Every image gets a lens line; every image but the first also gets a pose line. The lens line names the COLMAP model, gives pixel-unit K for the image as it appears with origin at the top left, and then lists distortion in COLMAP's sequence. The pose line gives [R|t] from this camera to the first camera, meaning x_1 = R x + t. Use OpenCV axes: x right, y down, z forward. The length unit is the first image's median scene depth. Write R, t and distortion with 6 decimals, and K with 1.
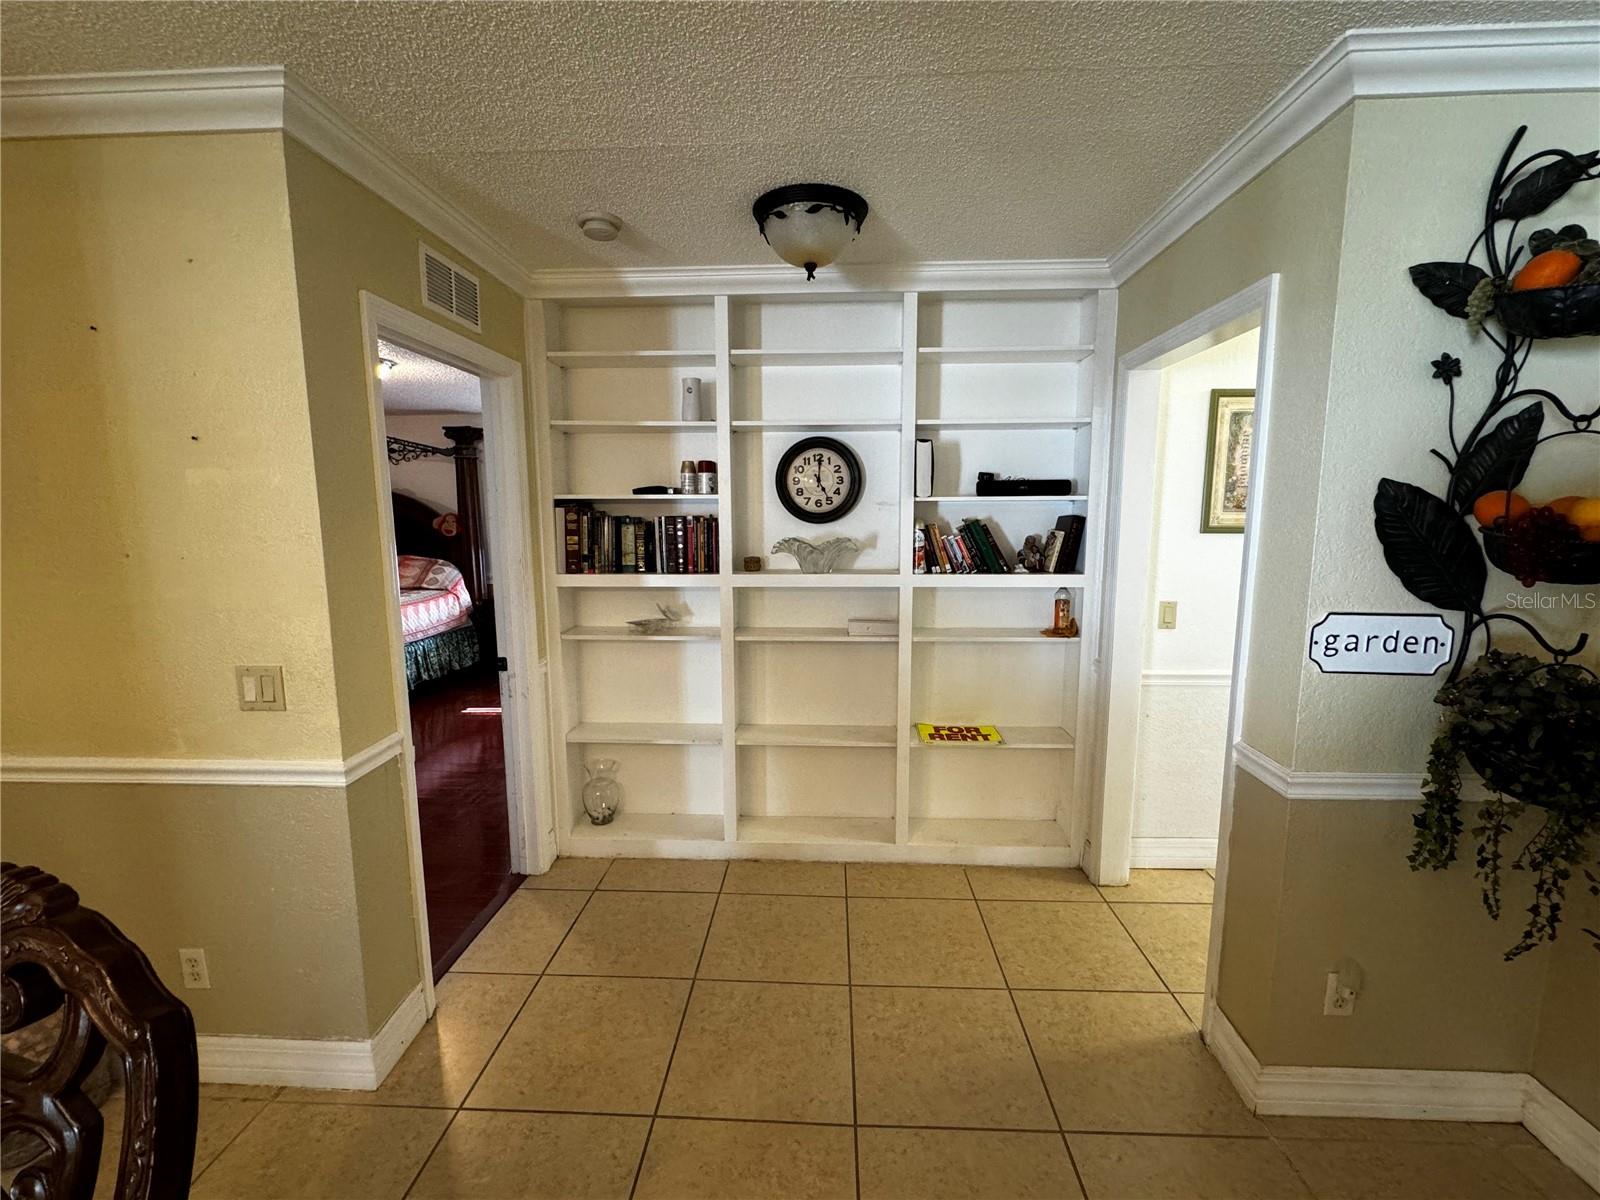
lens RADIAL K [[675.4, 0, 800.0], [0, 675.4, 600.0], [0, 0, 1]] dist [-0.000844, 0.000031]
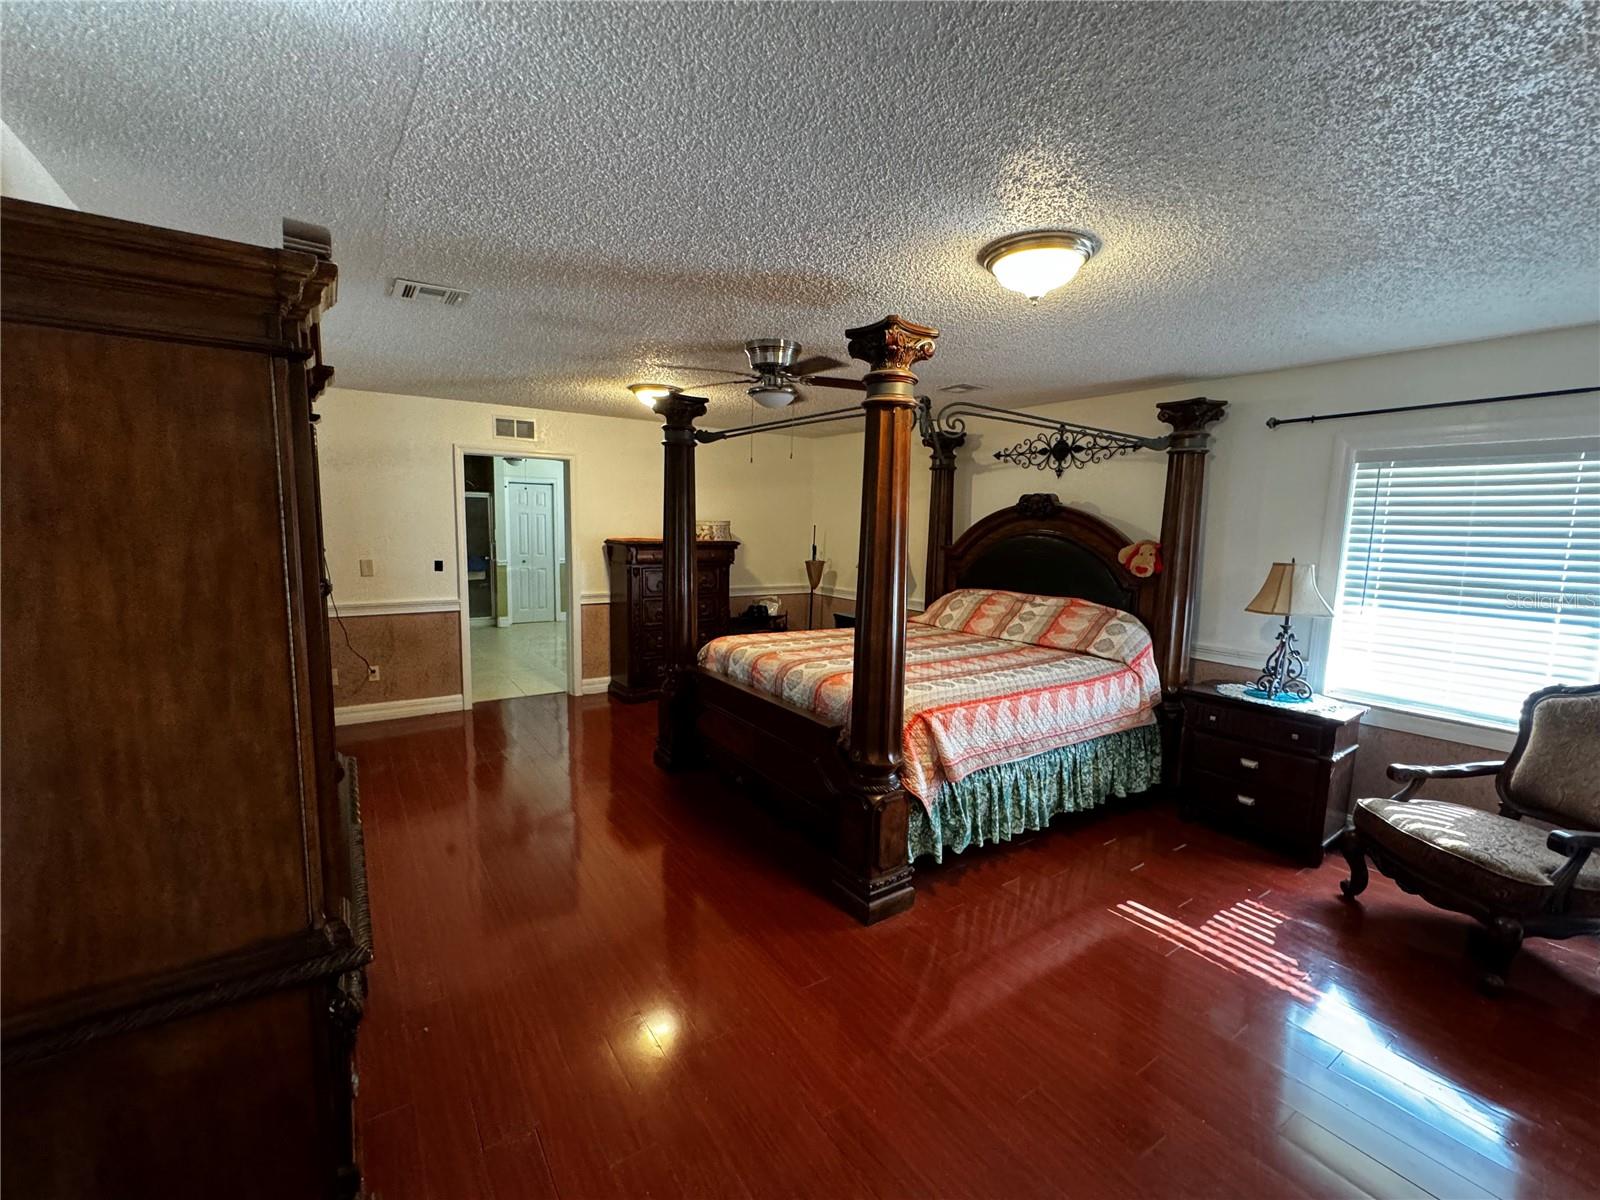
lens RADIAL K [[675.4, 0, 800.0], [0, 675.4, 600.0], [0, 0, 1]] dist [-0.000844, 0.000031]
pose [[0.597527, 0.111241, -0.794095, -0.186306], [-0.134932, 0.990157, 0.037175, -0.048380], [0.790415, 0.084936, 0.606655, 0.331645]]
